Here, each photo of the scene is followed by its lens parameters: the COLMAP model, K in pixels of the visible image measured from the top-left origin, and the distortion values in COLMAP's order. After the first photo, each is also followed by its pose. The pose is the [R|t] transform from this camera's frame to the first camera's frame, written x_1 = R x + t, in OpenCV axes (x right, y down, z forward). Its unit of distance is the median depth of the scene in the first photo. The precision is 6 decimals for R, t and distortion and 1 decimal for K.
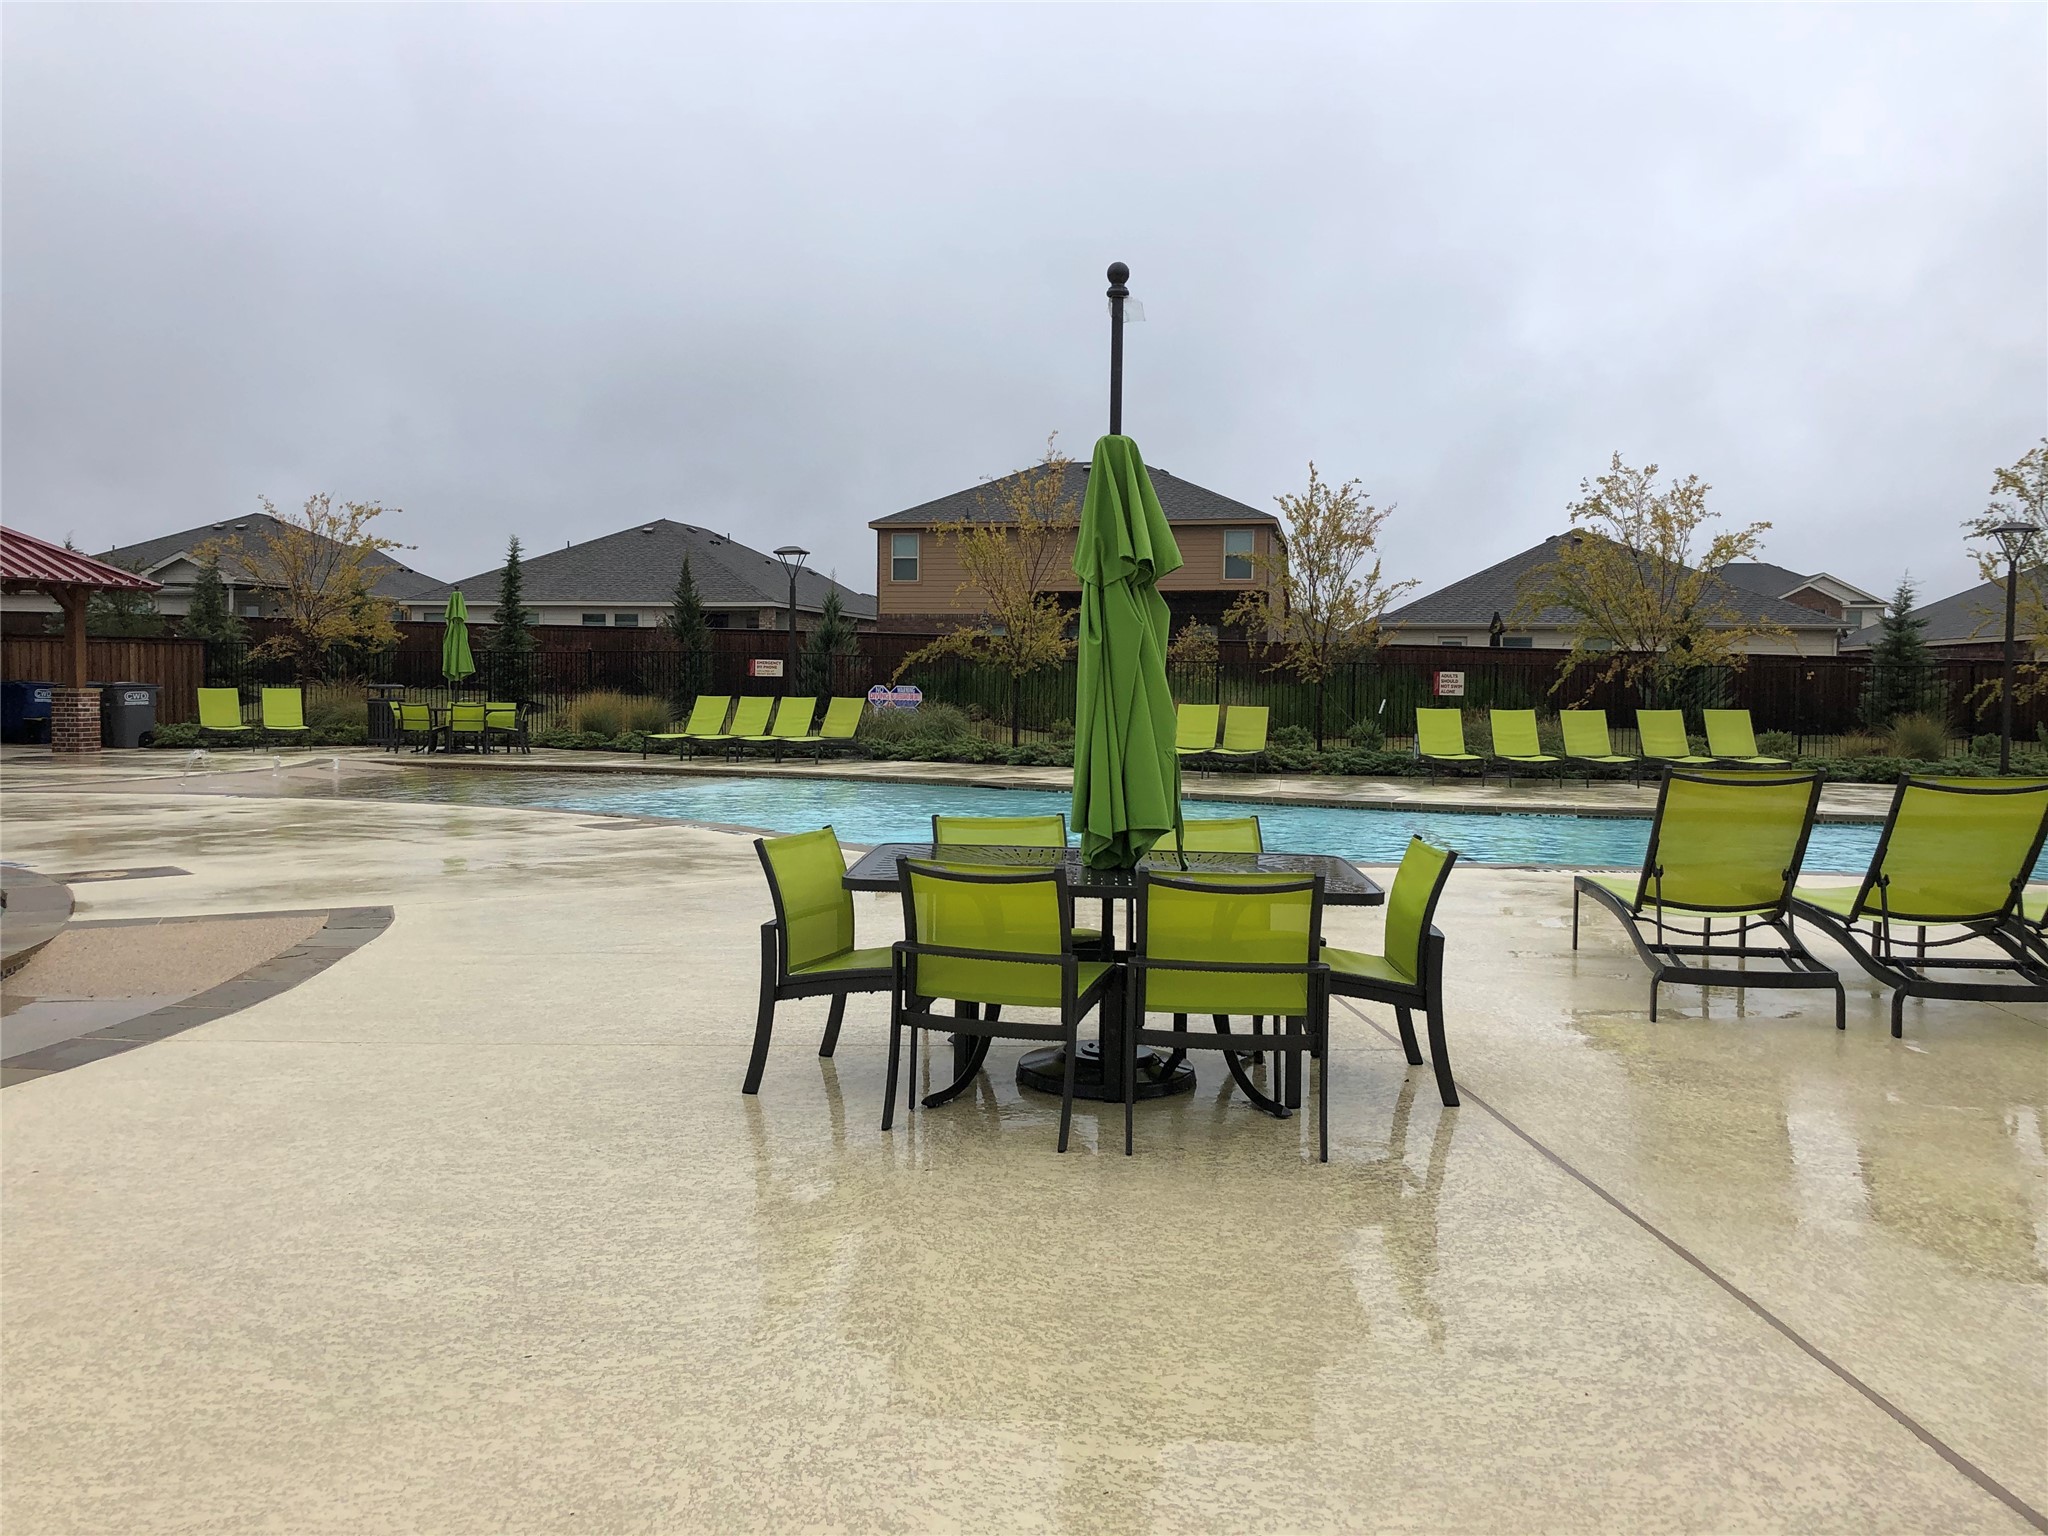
lens RADIAL K [[1699.1, 0, 1022.2], [0, 1699.1, 727.6], [0, 0, 1]] dist [0.021712, -0.008710]
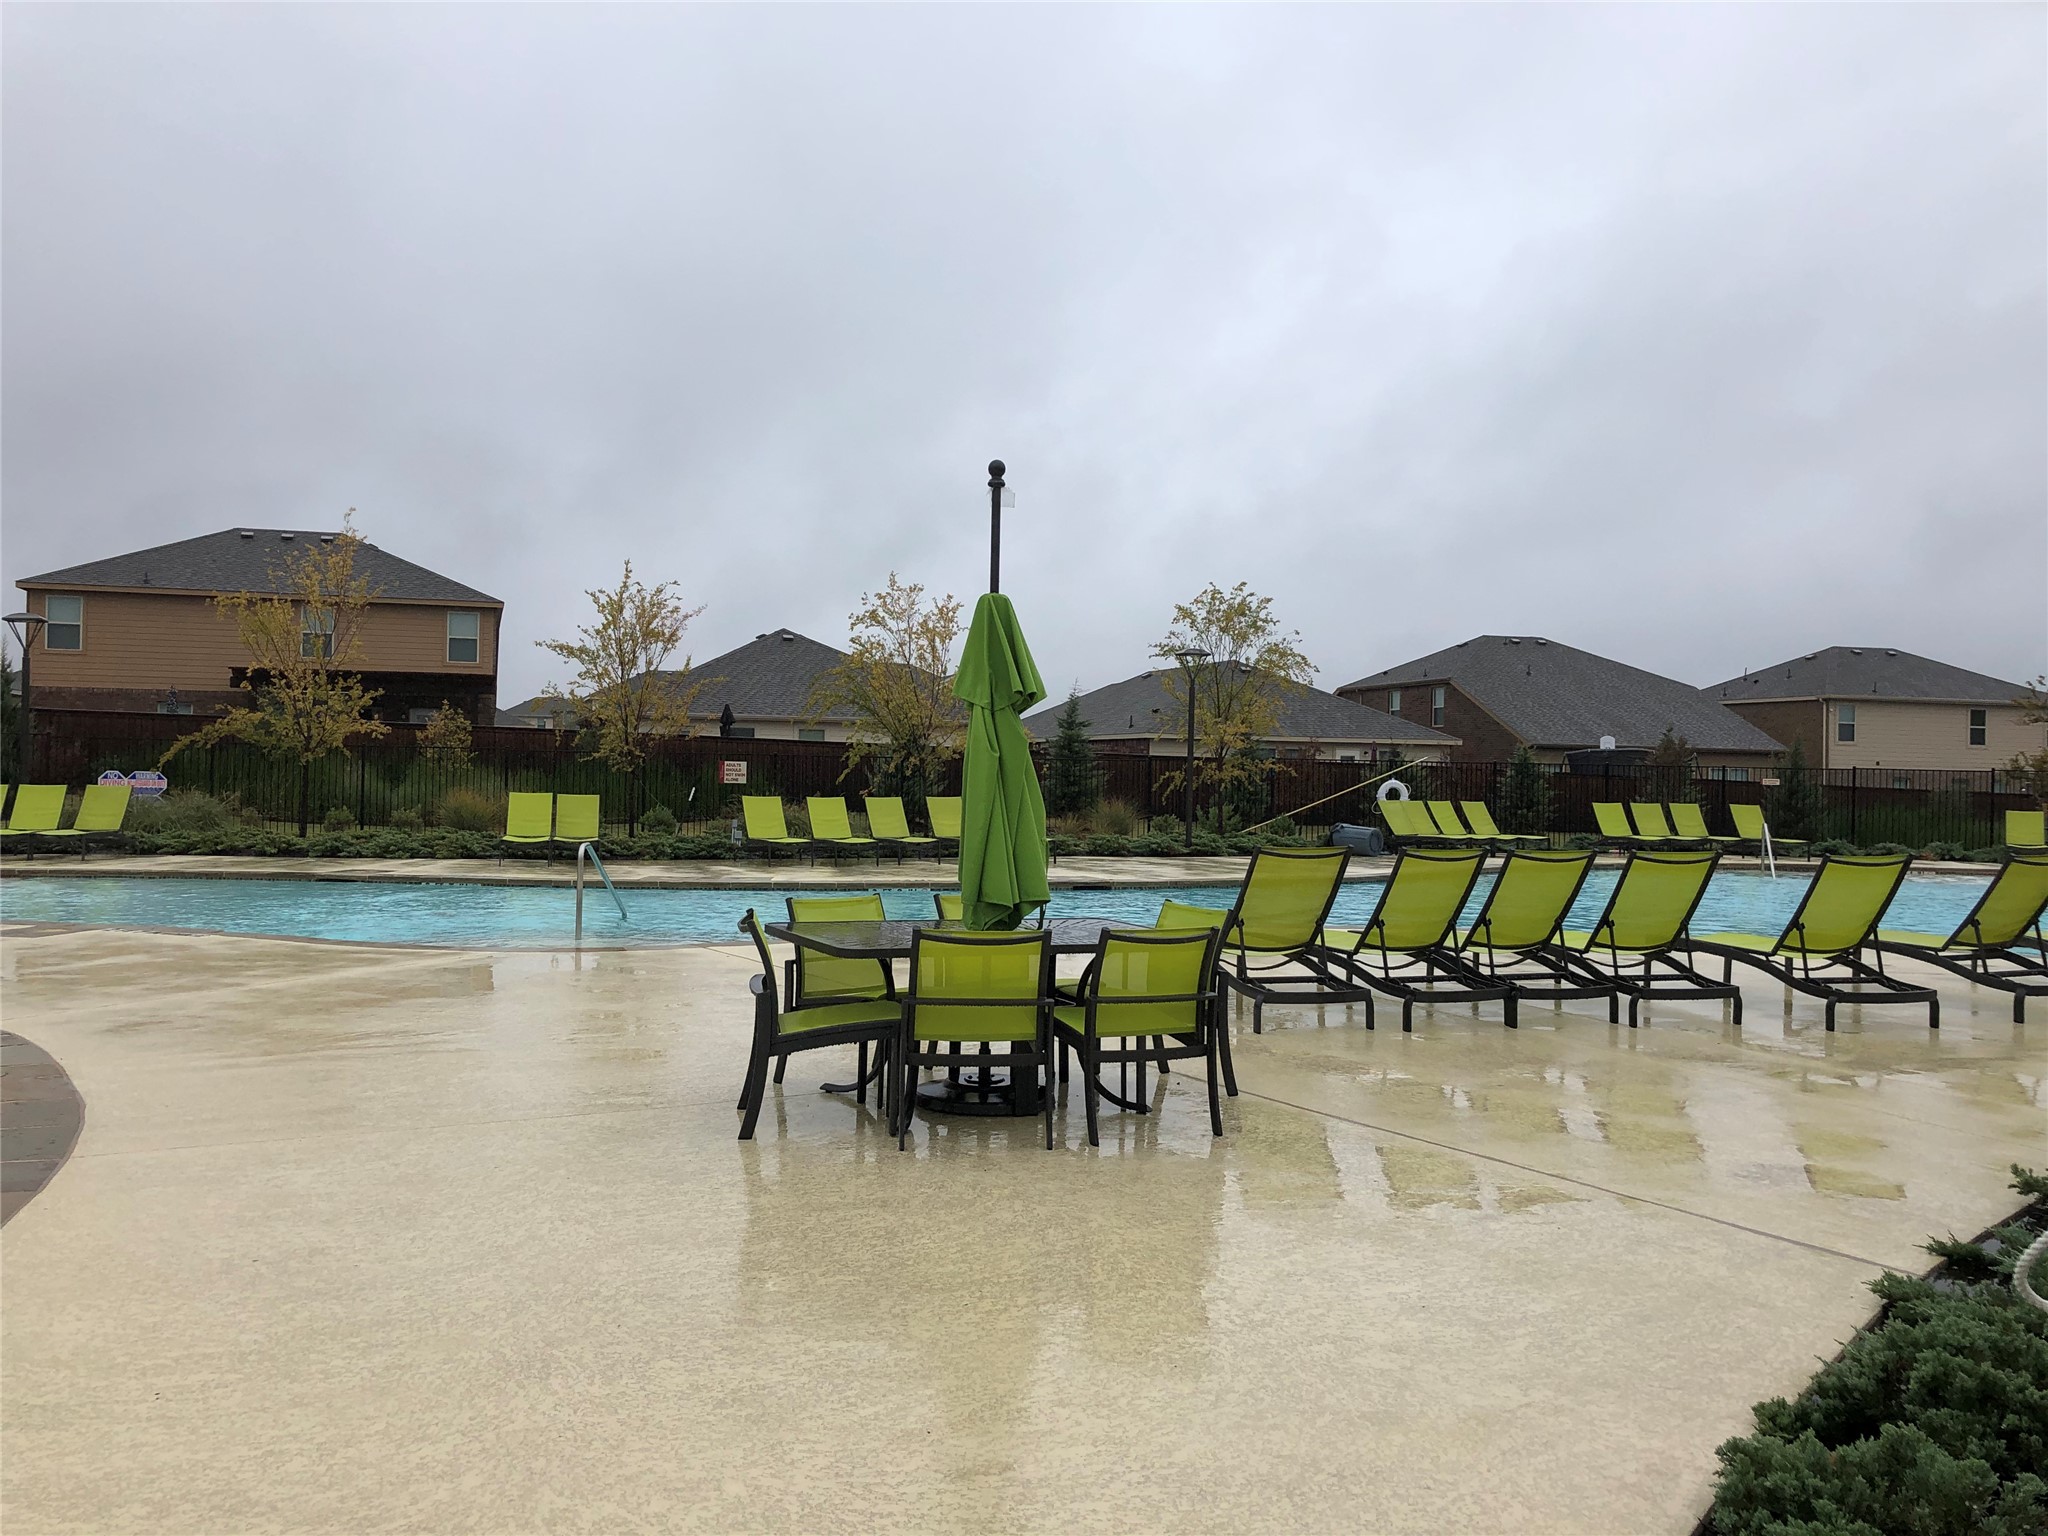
lens RADIAL K [[1699.1, 0, 1022.2], [0, 1699.1, 727.6], [0, 0, 1]] dist [0.021712, -0.008710]
pose [[0.872190, 0.017395, 0.488858, -0.446488], [0.006420, 0.998874, -0.046996, -0.008787], [-0.489125, 0.044127, 0.871097, -0.097044]]
